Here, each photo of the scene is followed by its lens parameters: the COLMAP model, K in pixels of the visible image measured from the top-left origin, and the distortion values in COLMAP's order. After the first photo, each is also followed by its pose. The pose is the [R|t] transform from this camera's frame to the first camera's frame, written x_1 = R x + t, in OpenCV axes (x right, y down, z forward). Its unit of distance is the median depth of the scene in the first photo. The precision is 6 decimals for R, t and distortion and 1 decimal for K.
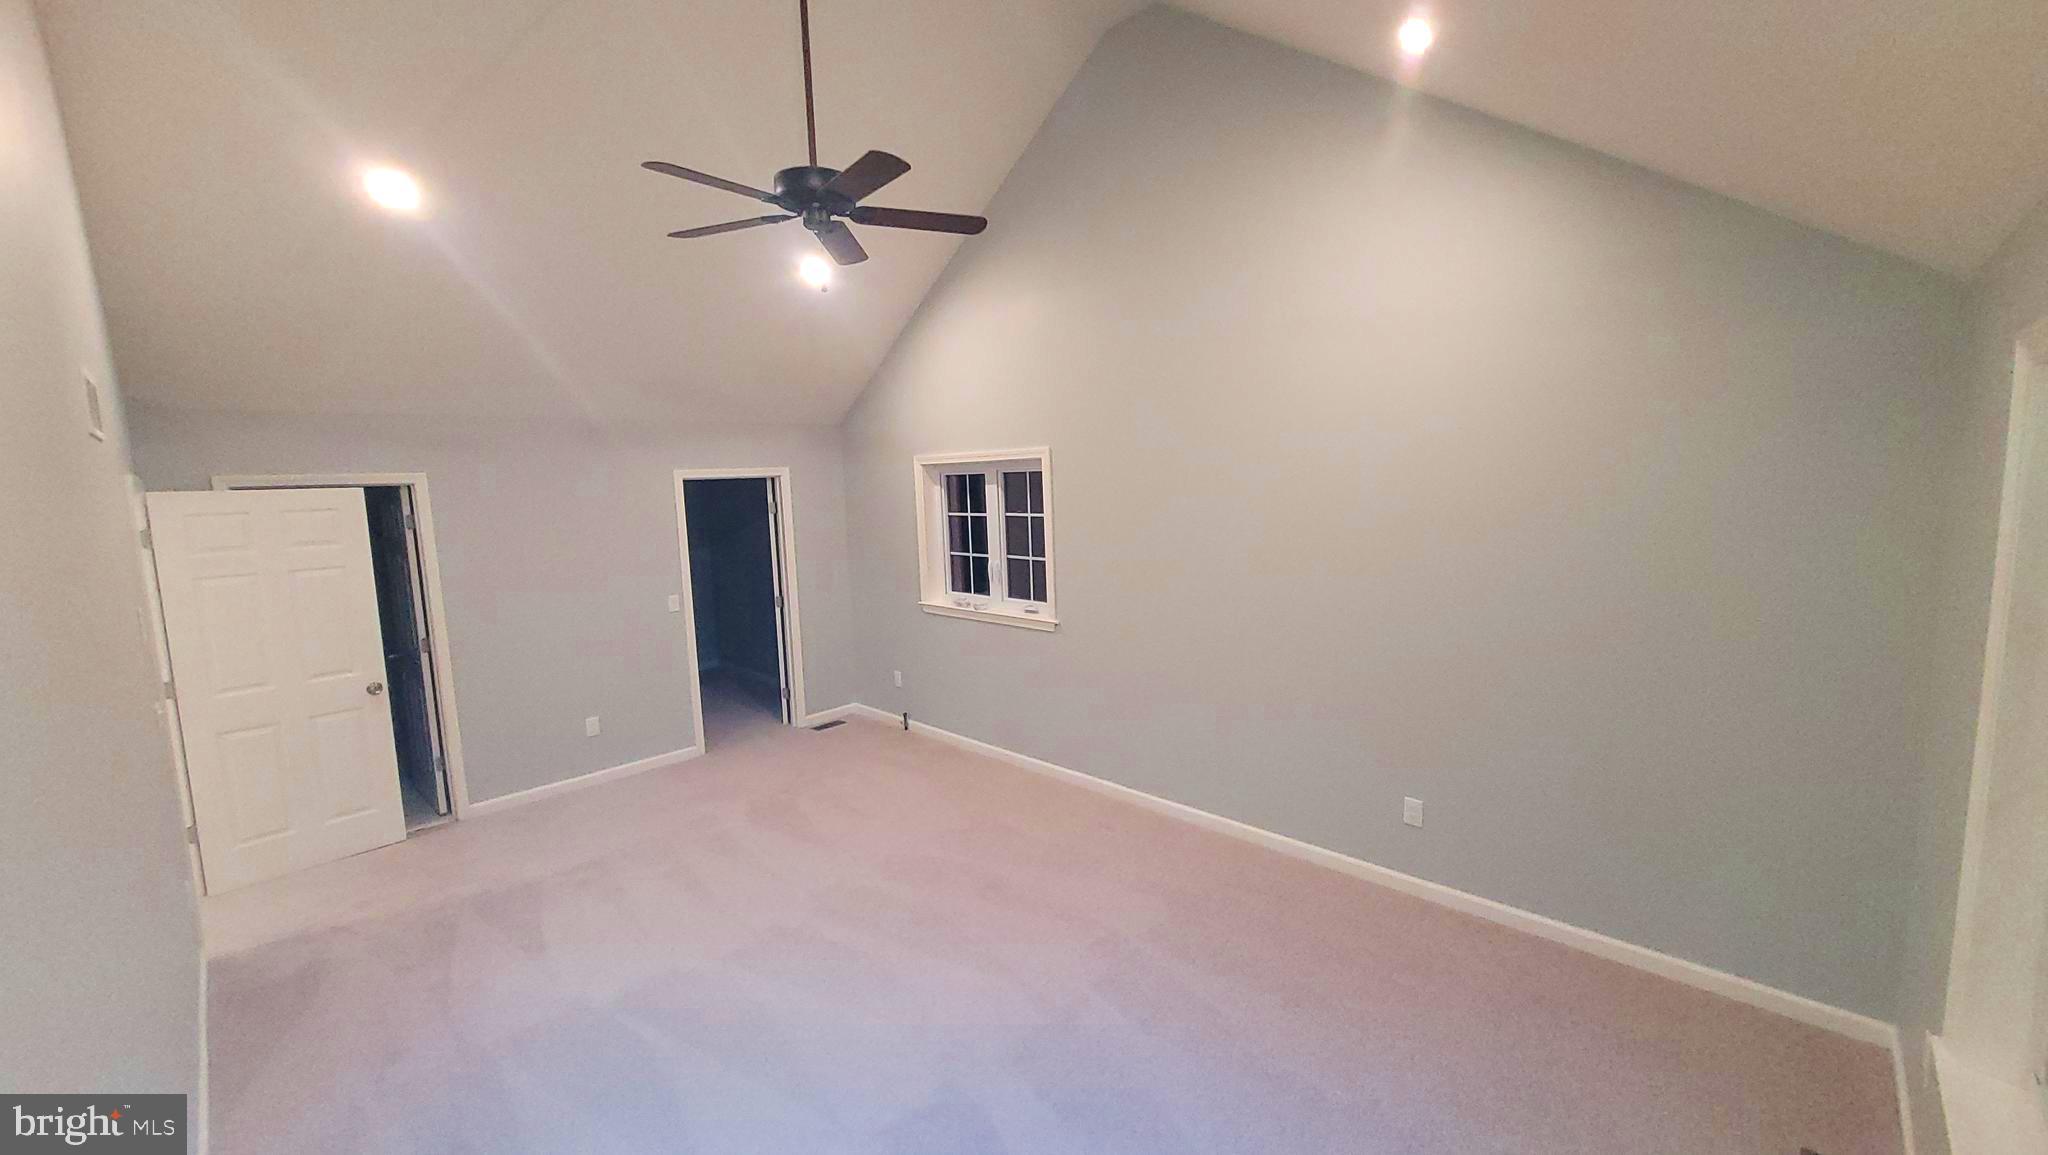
lens RADIAL K [[802.6, 0, 1034.5], [0, 802.6, 570.9], [0, 0, 1]] dist [-0.000040, -0.000169]
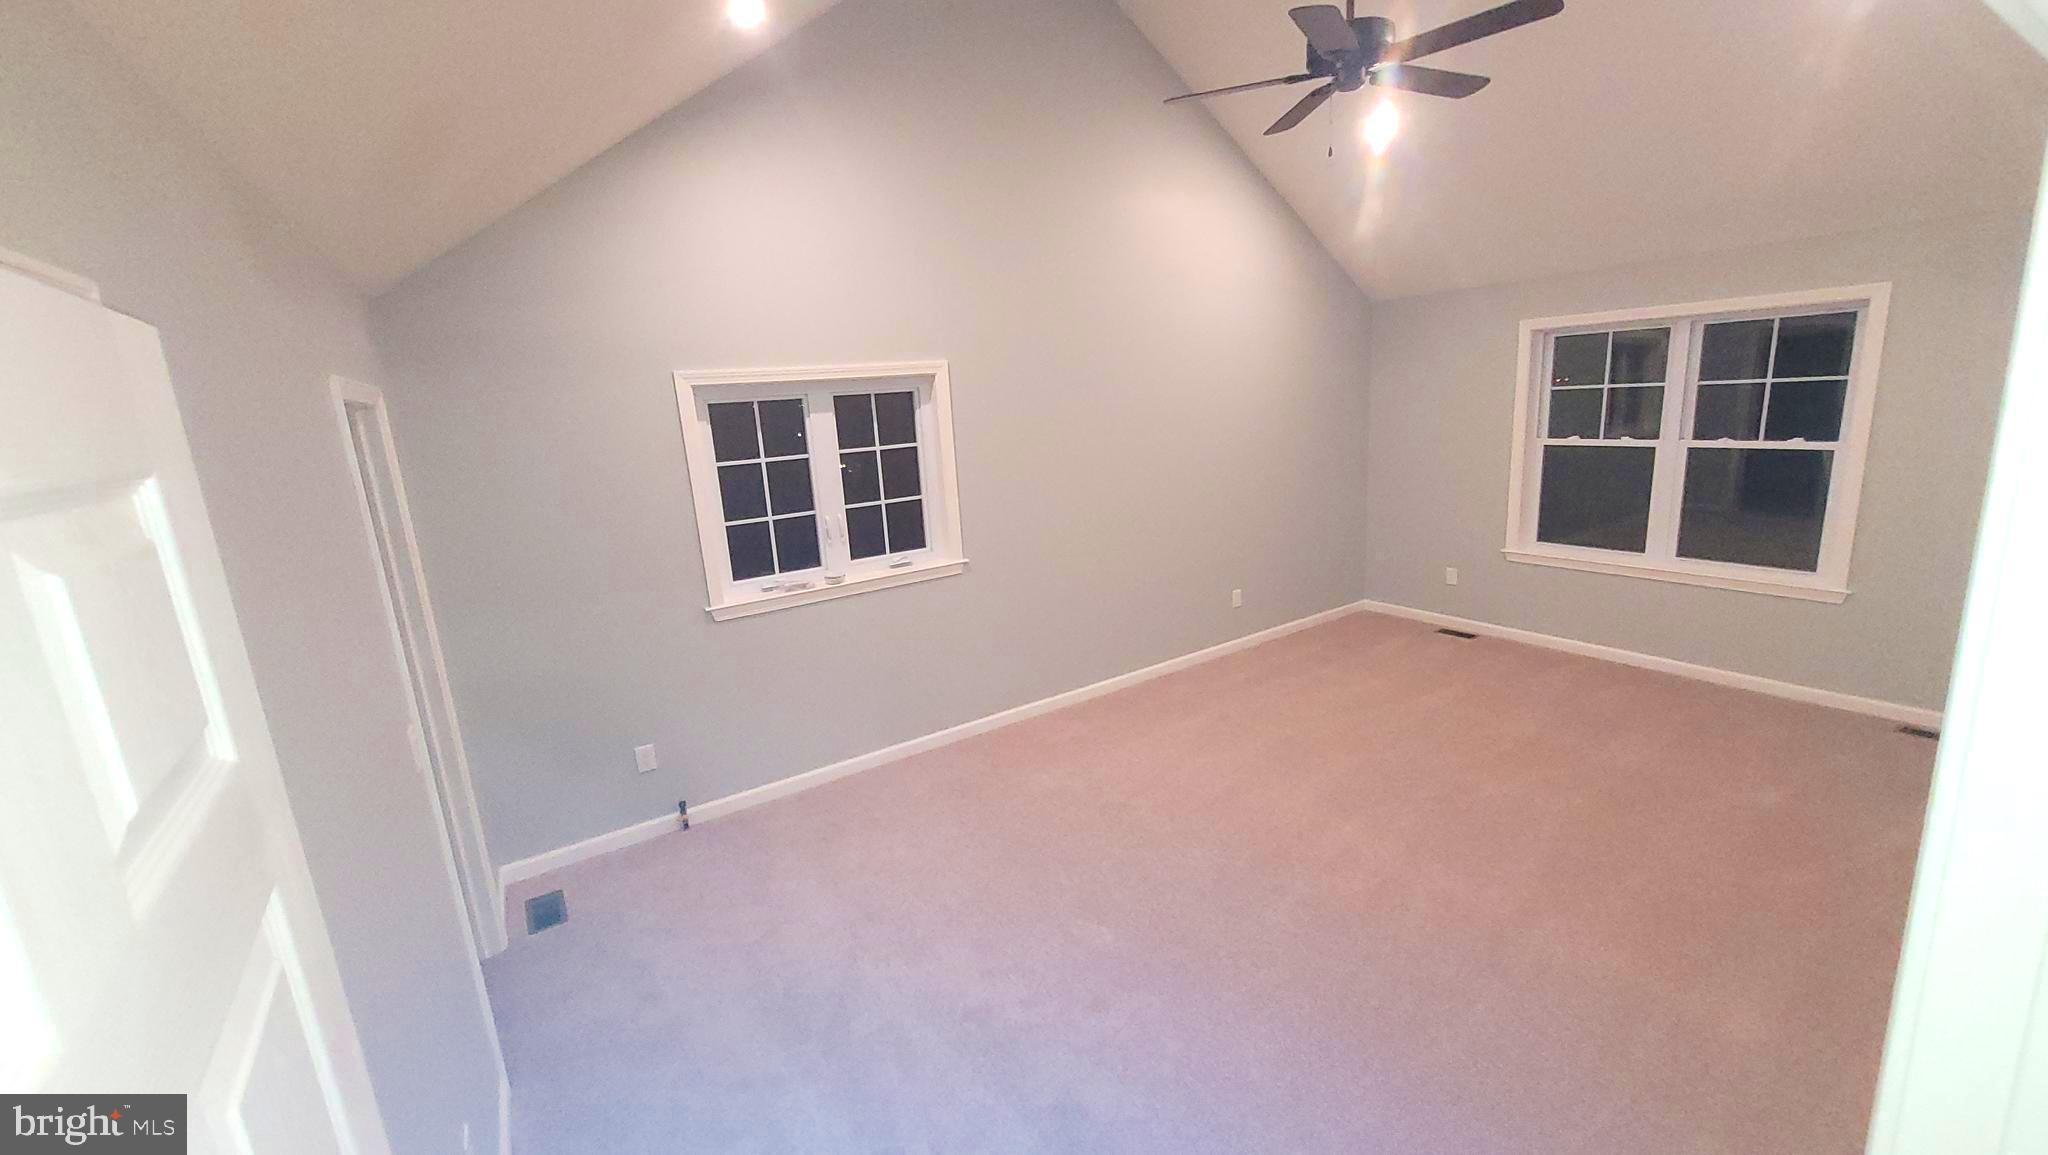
lens RADIAL K [[802.6, 0, 1034.5], [0, 802.6, 570.9], [0, 0, 1]] dist [-0.000040, -0.000169]
pose [[0.212304, -0.193242, 0.957906, -0.741081], [0.170866, 0.972492, 0.158315, -0.049493], [-0.962150, 0.130062, 0.239483, 0.652790]]
